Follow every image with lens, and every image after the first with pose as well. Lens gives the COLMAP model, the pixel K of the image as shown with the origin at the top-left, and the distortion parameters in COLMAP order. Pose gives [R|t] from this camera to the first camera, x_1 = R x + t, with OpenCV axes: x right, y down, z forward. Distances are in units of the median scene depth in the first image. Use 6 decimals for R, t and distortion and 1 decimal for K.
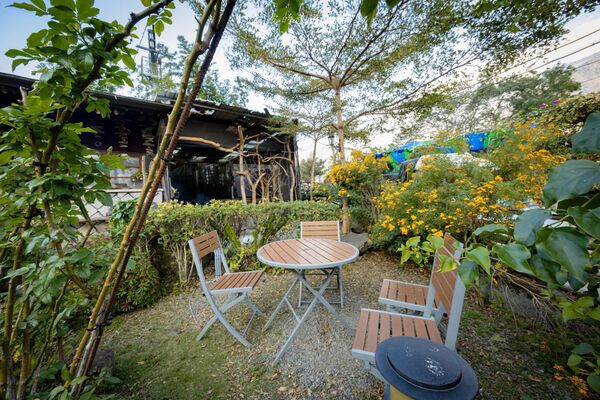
lens RADIAL K [[227.8, 0, 301.7], [0, 227.8, 200.7], [0, 0, 1]] dist [0.002528, -0.000205]
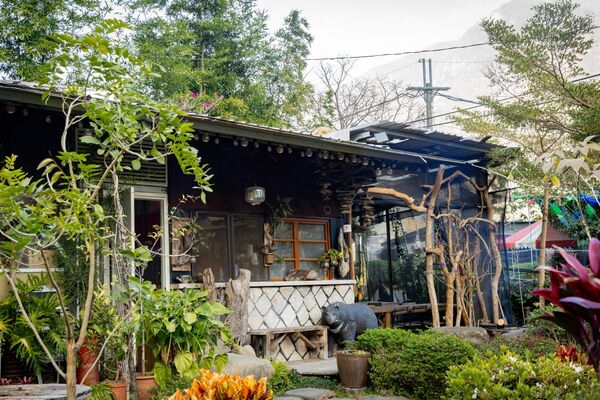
lens RADIAL K [[836.5, 0, 304.6], [0, 836.5, 199.2], [0, 0, 1]] dist [0.012721, 0.000000]
pose [[0.990792, 0.030845, 0.131834, -0.892143], [-0.011782, 0.989652, -0.143004, 0.042584], [-0.134881, 0.140134, 0.980903, -0.932565]]
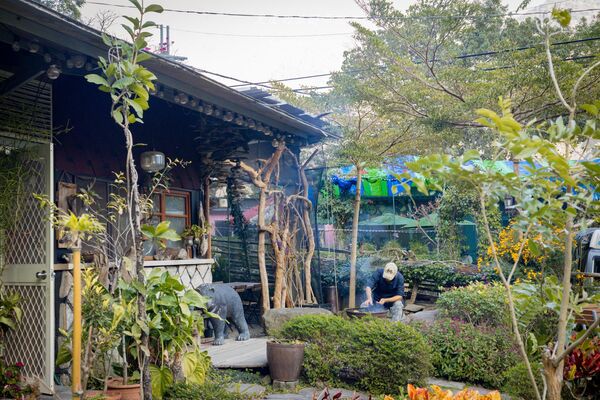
lens RADIAL K [[839.9, 0, 298.7], [0, 839.9, 202.4], [0, 0, 1]] dist [0.010972, 0.000000]
pose [[0.862108, 0.061580, 0.502969, -1.240030], [-0.006446, 0.993841, -0.110629, 0.026093], [-0.506684, 0.092132, 0.857195, -0.661101]]
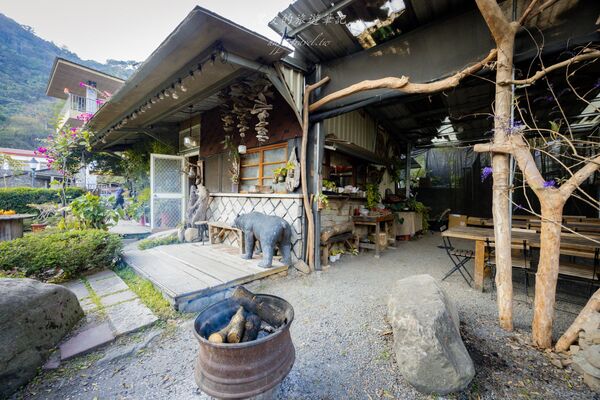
lens RADIAL K [[227.8, 0, 298.0], [0, 227.8, 199.0], [0, 0, 1]] dist [0.002528, -0.000205]
pose [[0.178889, 0.072325, -0.981207, -0.021058], [-0.049004, 0.996712, 0.064534, -0.069012], [0.982648, 0.036539, 0.181845, 0.779415]]
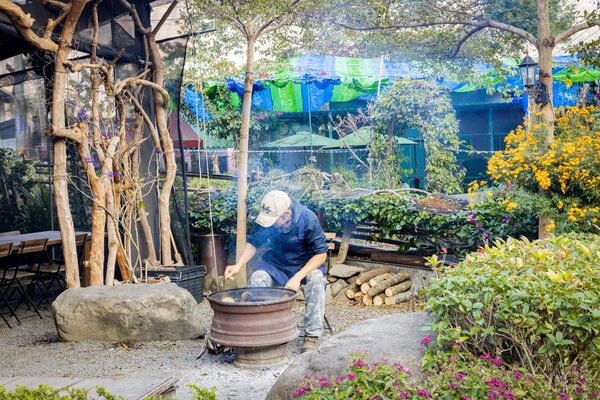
lens RADIAL K [[839.9, 0, 298.1], [0, 839.9, 202.0], [0, 0, 1]] dist [0.010972, 0.000000]
pose [[0.810052, 0.005525, 0.586331, -0.676487], [0.015088, 0.999428, -0.030263, -0.011112], [-0.586163, 0.033362, 0.809506, 0.082474]]
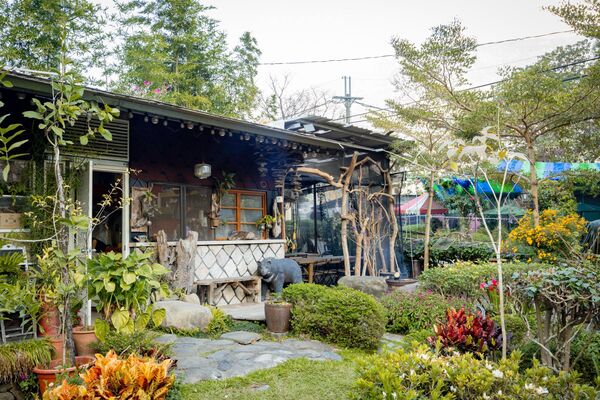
lens RADIAL K [[573.2, 0, 302.3], [0, 573.2, 198.6], [0, 0, 1]] dist [-0.006559, 0.000000]
pose [[0.977625, 0.050745, 0.204145, -0.821541], [-0.029889, 0.994130, -0.103978, 0.005160], [-0.208223, 0.095550, 0.973403, -0.702567]]
